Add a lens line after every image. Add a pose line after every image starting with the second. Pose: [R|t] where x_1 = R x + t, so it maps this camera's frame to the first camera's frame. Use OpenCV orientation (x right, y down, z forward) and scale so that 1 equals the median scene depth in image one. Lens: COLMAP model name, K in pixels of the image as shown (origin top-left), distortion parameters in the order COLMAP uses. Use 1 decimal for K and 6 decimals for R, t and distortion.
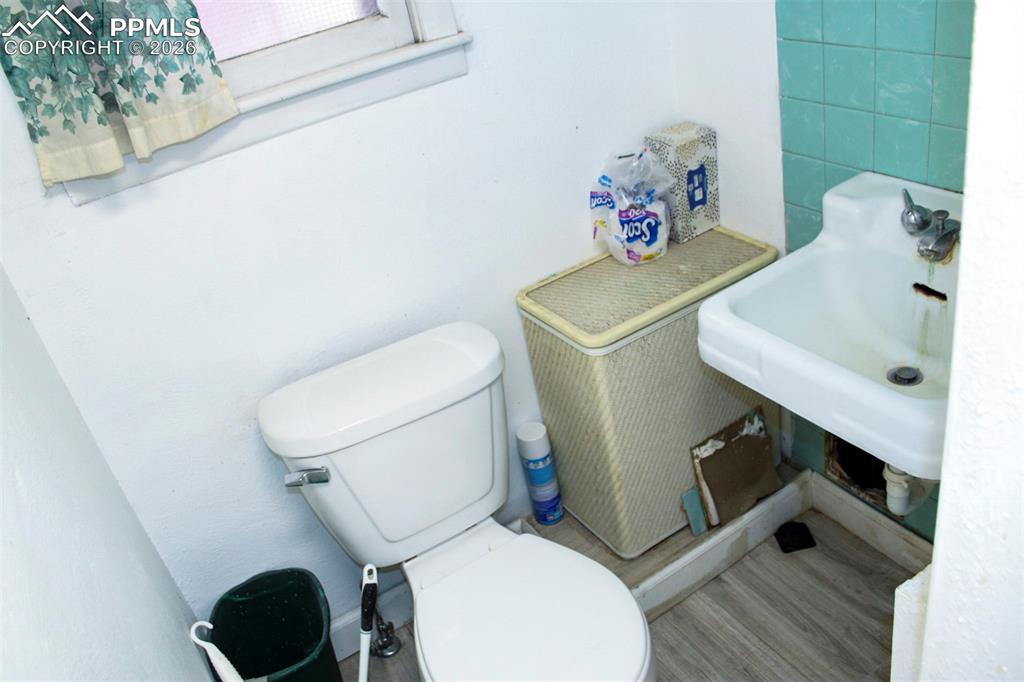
lens RADIAL K [[846.9, 0, 514.6], [0, 846.9, 344.3], [0, 0, 1]] dist [-0.153858, 0.110004]
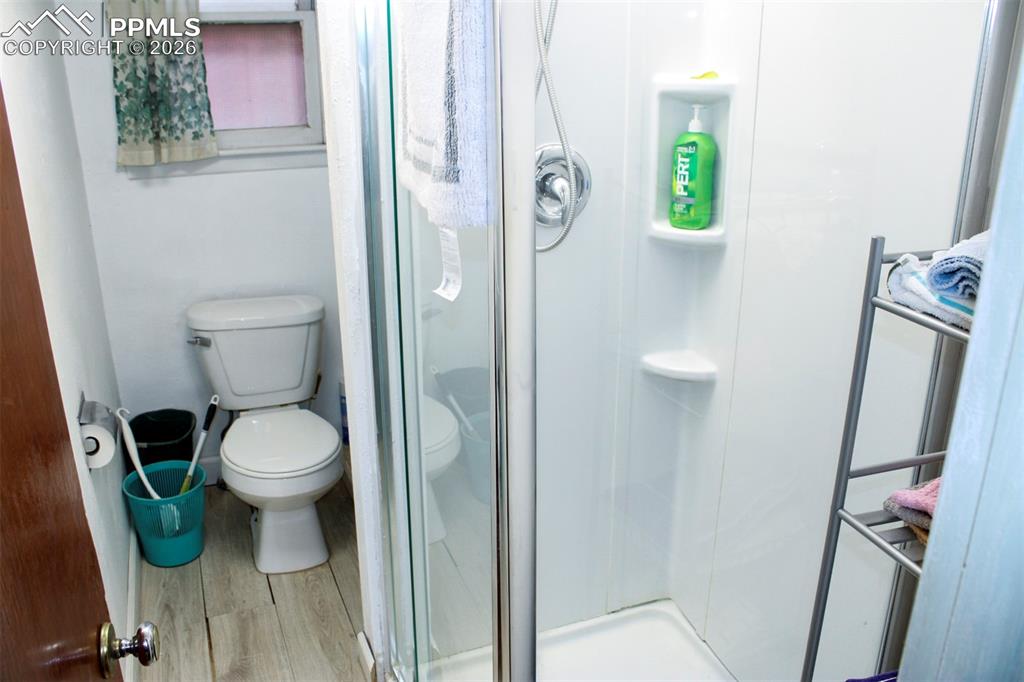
lens RADIAL K [[846.9, 0, 512.4], [0, 846.9, 339.3], [0, 0, 1]] dist [-0.153858, 0.110004]
pose [[0.970318, 0.230396, -0.073493, 0.669674], [-0.239422, 0.958017, -0.157733, 0.323310], [0.034066, 0.170647, 0.984743, -0.970445]]
